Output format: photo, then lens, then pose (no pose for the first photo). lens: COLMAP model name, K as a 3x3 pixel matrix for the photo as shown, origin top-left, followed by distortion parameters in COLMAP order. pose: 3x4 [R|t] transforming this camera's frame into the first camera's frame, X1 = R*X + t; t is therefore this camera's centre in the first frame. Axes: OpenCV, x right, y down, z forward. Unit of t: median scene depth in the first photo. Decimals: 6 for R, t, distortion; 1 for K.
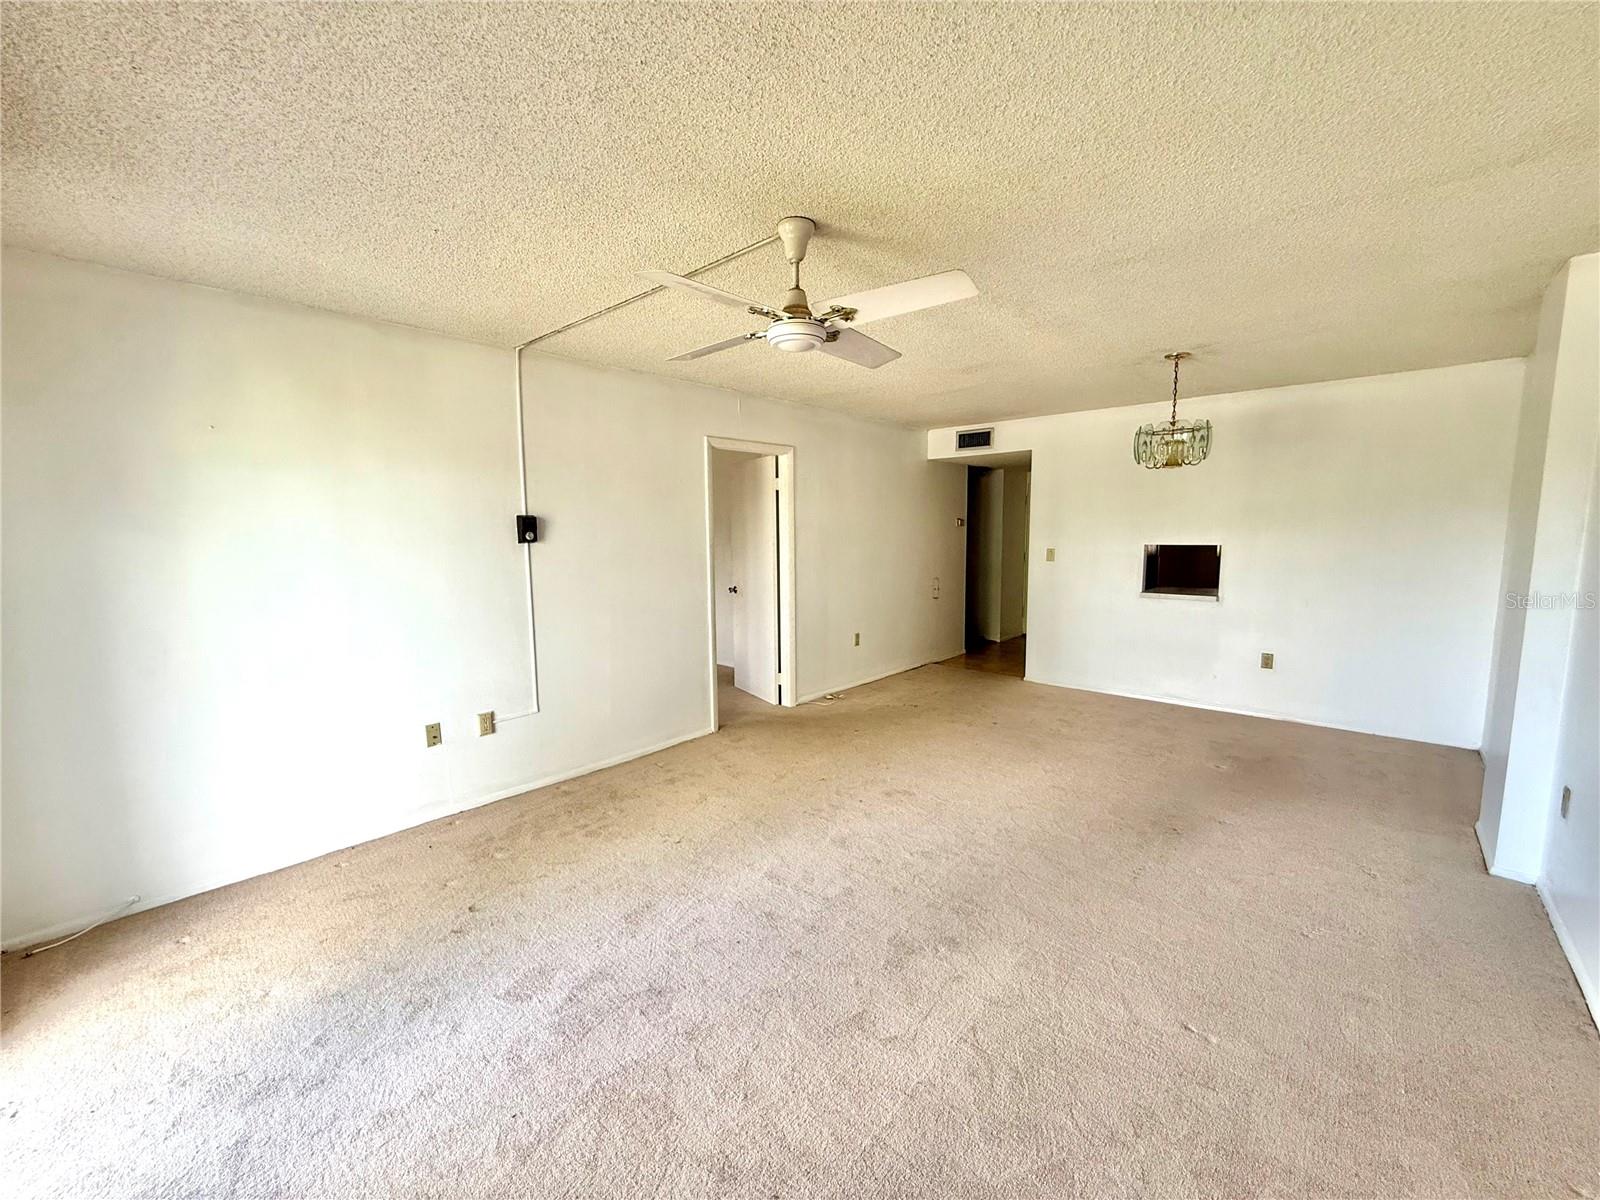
lens RADIAL K [[636.8, 0, 799.5], [0, 636.8, 595.0], [0, 0, 1]] dist [-0.002307, 0.000660]
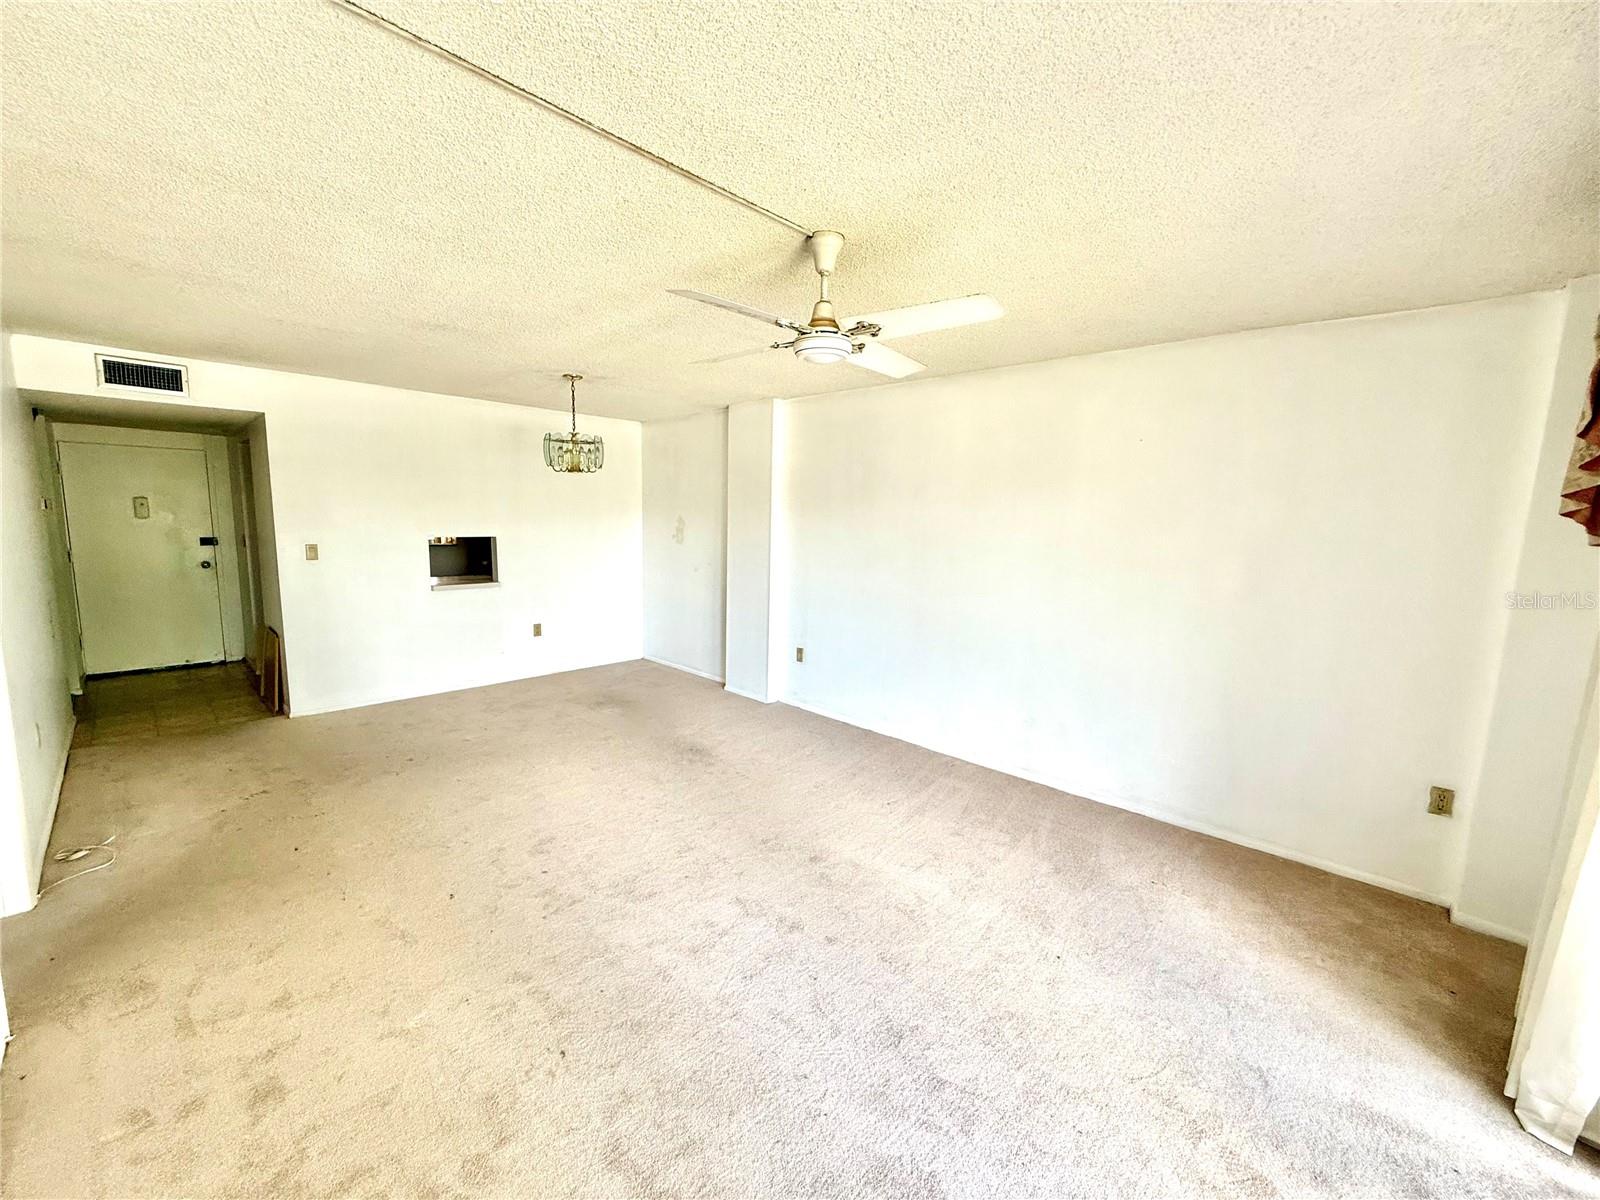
lens RADIAL K [[636.8, 0, 793.6], [0, 636.8, 598.9], [0, 0, 1]] dist [-0.002307, 0.000660]
pose [[0.033155, -0.121687, 0.992015, -0.506750], [0.081874, 0.989555, 0.118649, -0.066545], [-0.996091, 0.077286, 0.042771, 0.496552]]
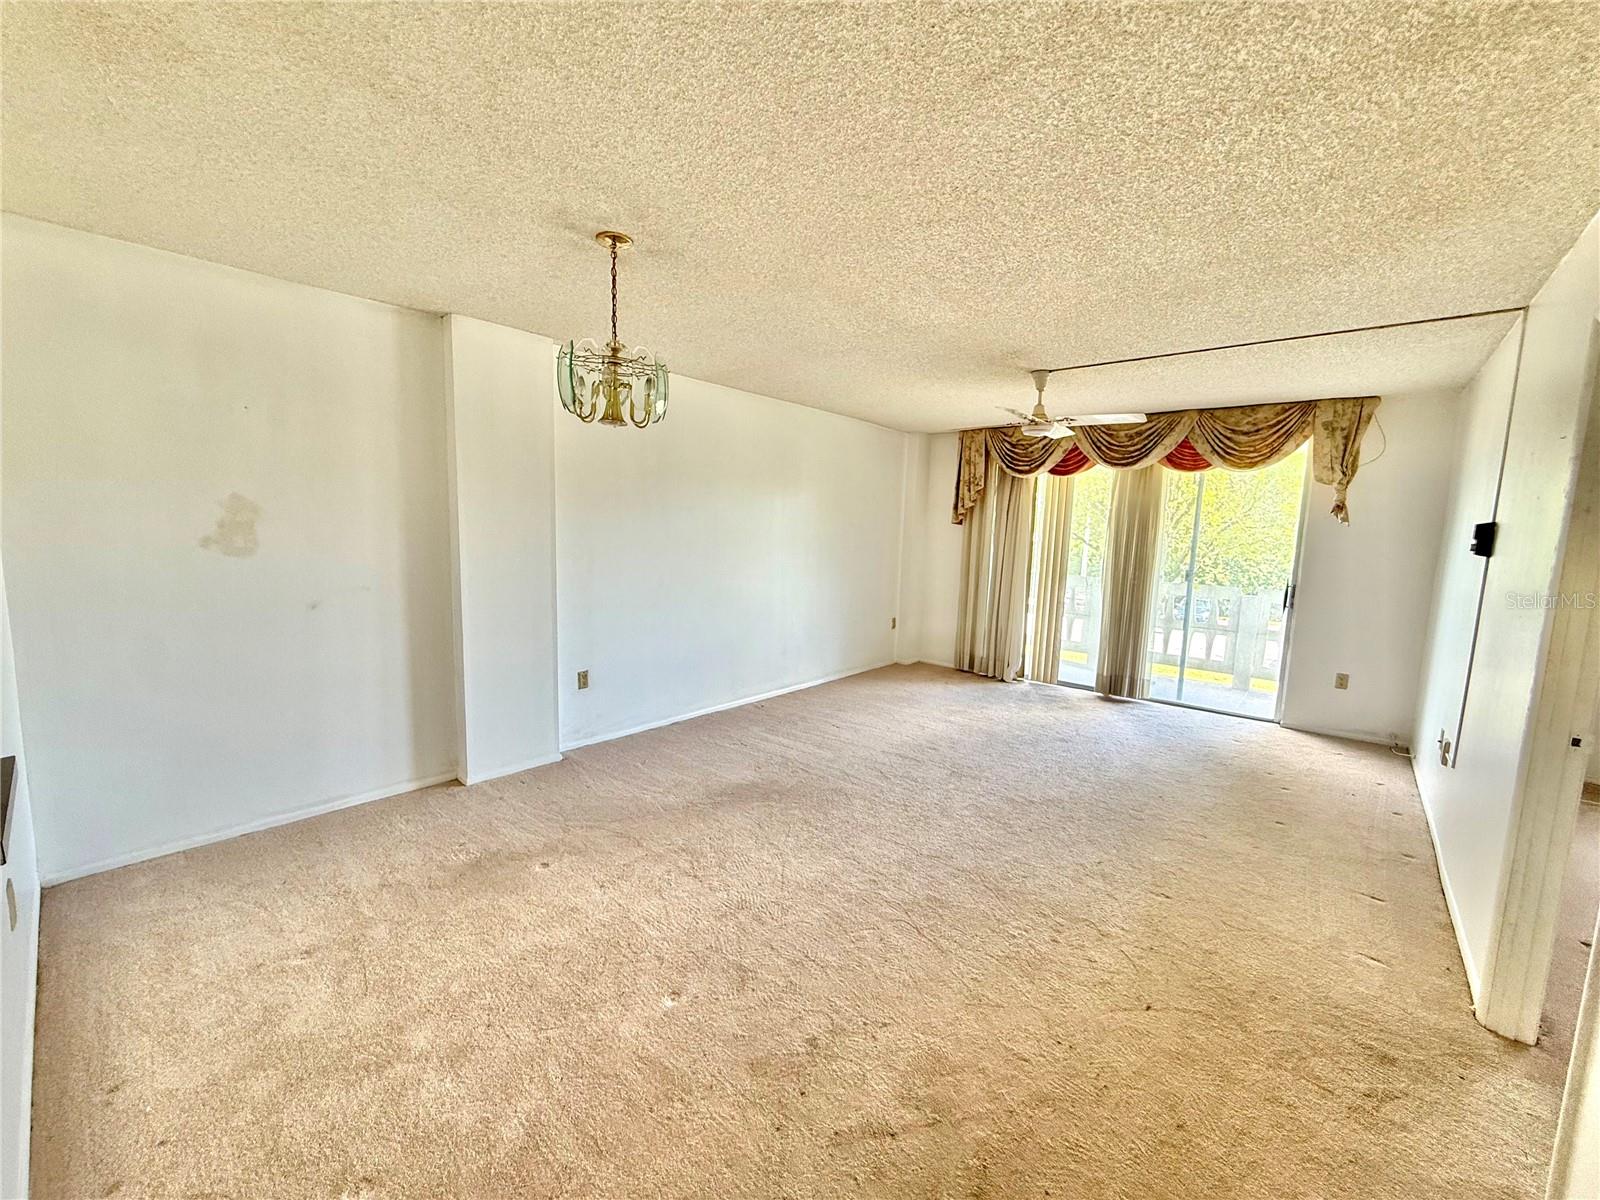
lens RADIAL K [[636.8, 0, 788.8], [0, 636.8, 600.2], [0, 0, 1]] dist [-0.002307, 0.000660]
pose [[-0.999706, -0.019563, -0.014335, 0.369935], [-0.022265, 0.974652, 0.222614, -0.151101], [0.009617, 0.222868, -0.974801, 1.432094]]
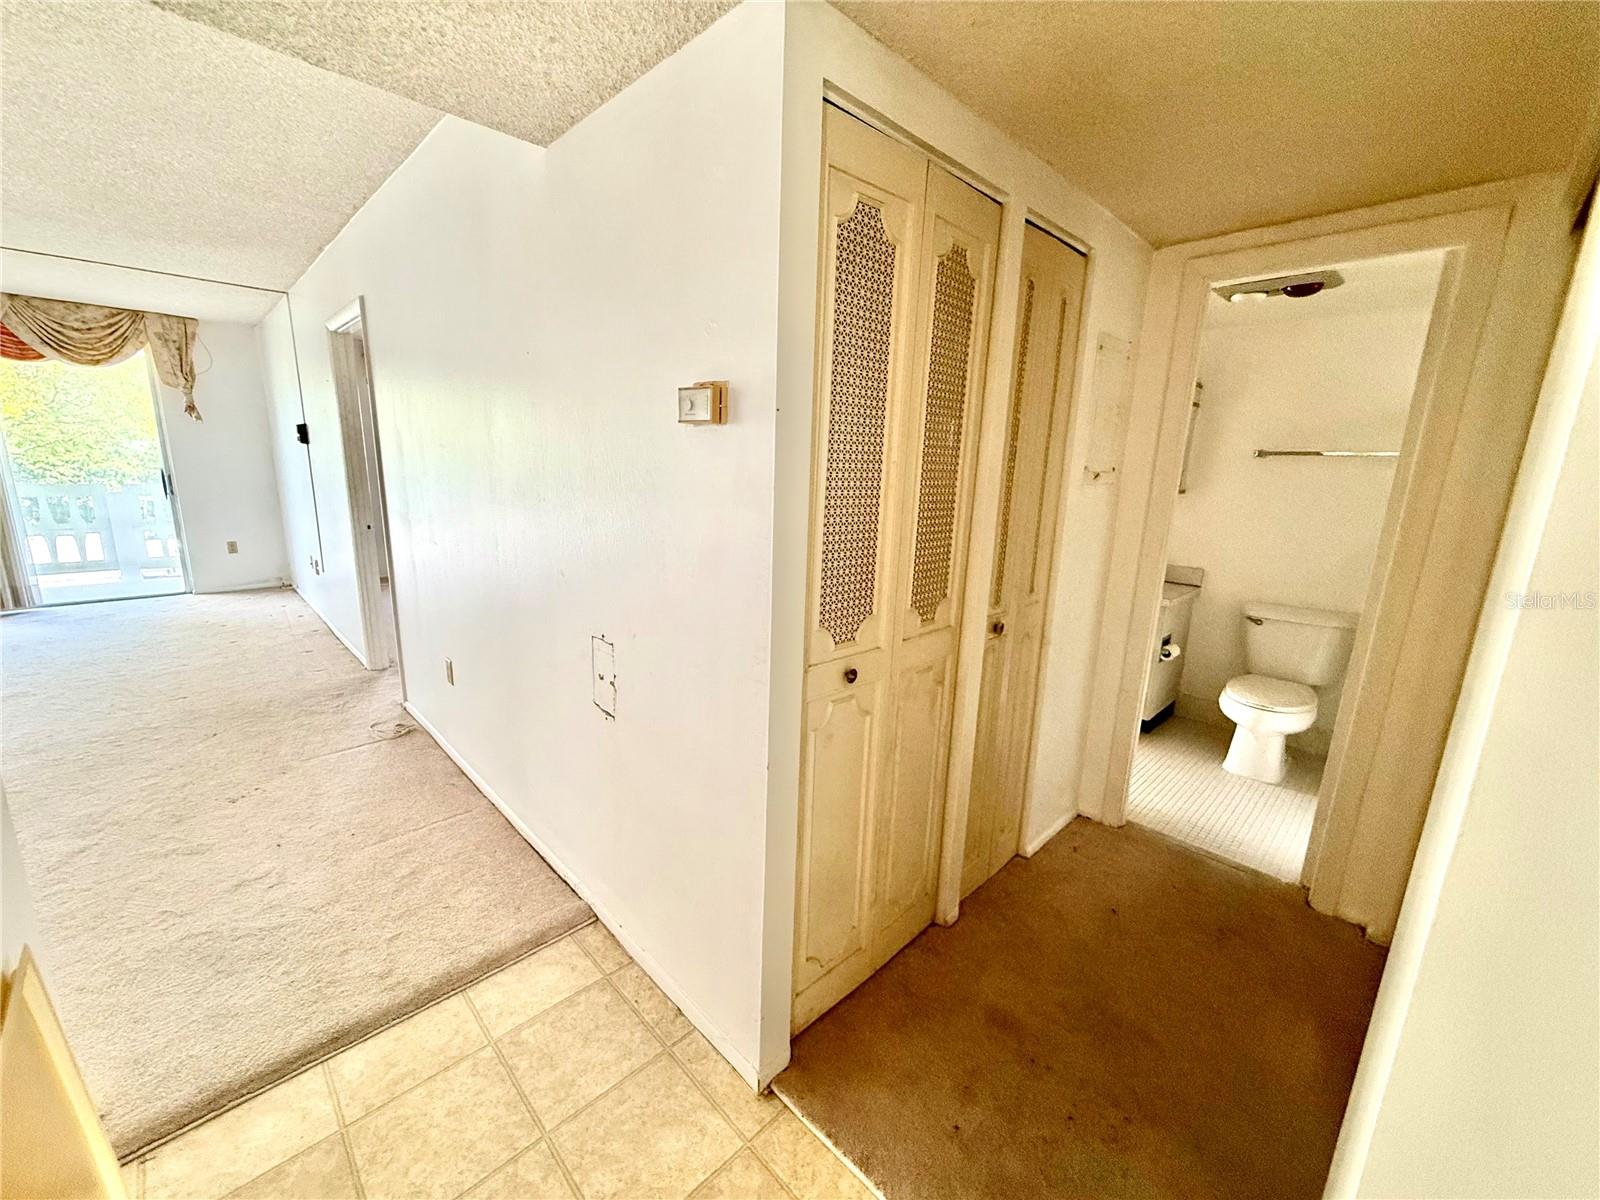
lens RADIAL K [[636.8, 0, 796.5], [0, 636.8, 602.1], [0, 0, 1]] dist [-0.002307, 0.000660]
pose [[-0.060780, 0.222155, -0.973115, 0.720752], [-0.135224, 0.964097, 0.228542, -0.168202], [0.988949, 0.145479, -0.028557, 1.699518]]
